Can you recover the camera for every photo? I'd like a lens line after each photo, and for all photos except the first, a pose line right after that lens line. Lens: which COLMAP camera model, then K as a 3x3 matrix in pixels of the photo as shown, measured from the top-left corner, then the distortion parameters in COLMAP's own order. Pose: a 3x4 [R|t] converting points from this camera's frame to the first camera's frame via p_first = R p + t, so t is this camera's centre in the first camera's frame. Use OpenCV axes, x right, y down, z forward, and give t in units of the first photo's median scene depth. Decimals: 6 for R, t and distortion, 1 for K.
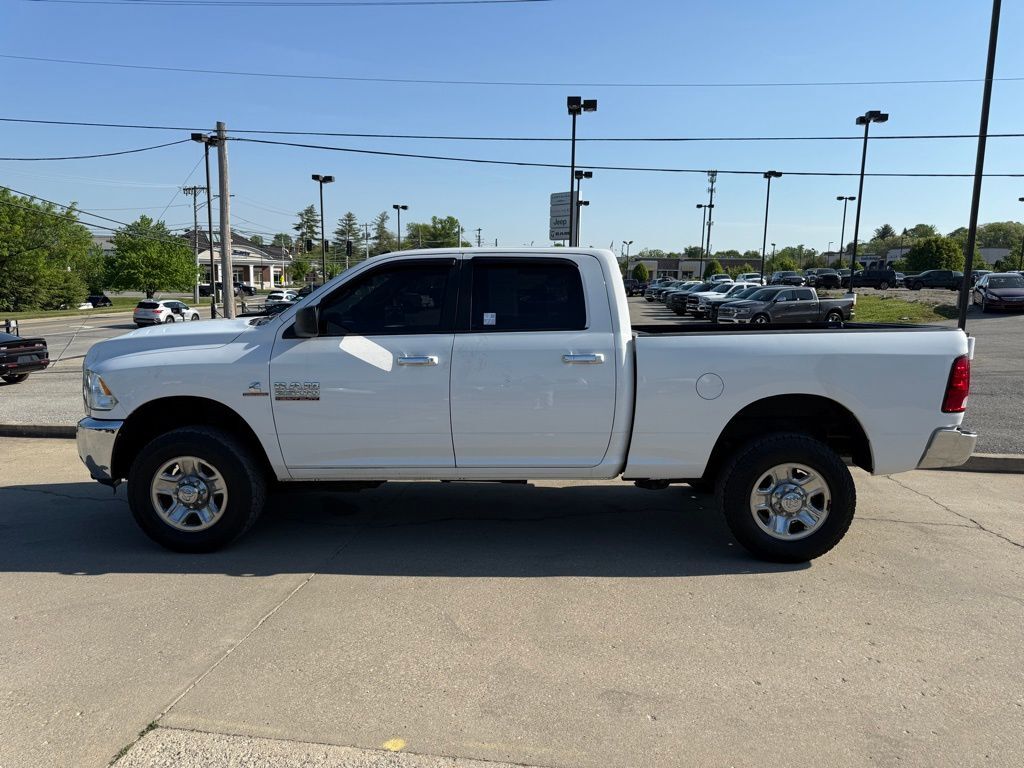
lens RADIAL K [[726.3, 0, 521.9], [0, 726.3, 379.0], [0, 0, 1]] dist [0.046133, -0.004387]
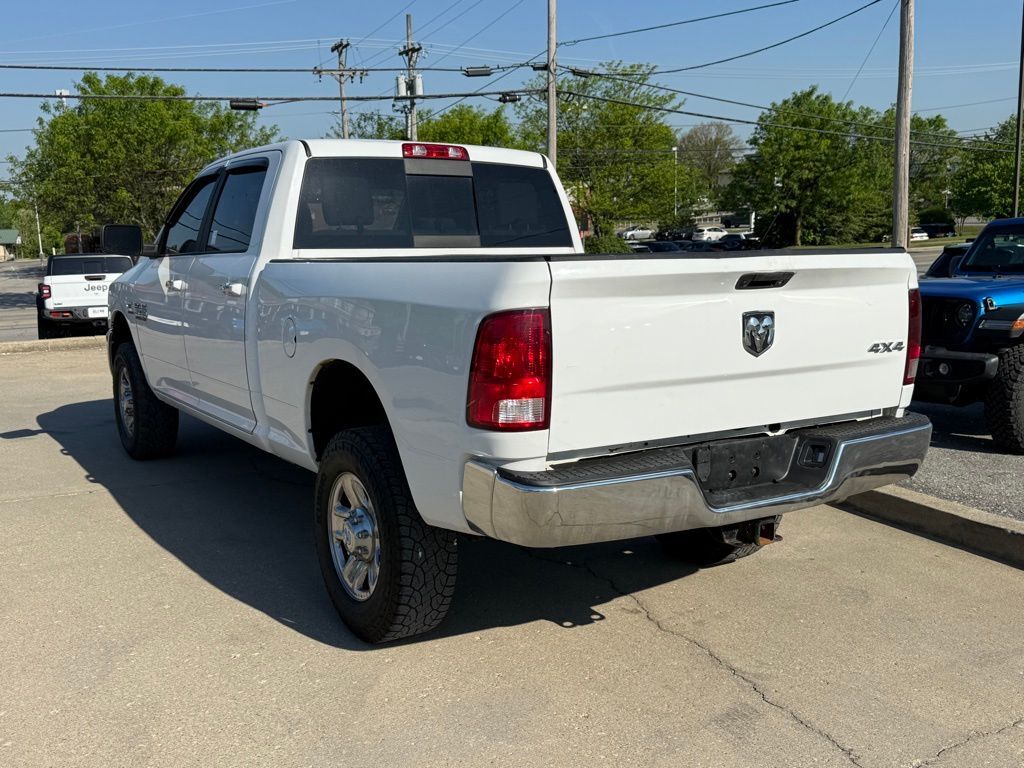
lens RADIAL K [[1017.0, 0, 507.7], [0, 1017.0, 388.0], [0, 0, 1]] dist [0.055730, 0.000000]
pose [[0.539968, 0.118050, -0.833366, 0.095011], [-0.079557, 0.992841, 0.089092, -0.003566], [0.837917, 0.018194, 0.545495, 0.053728]]
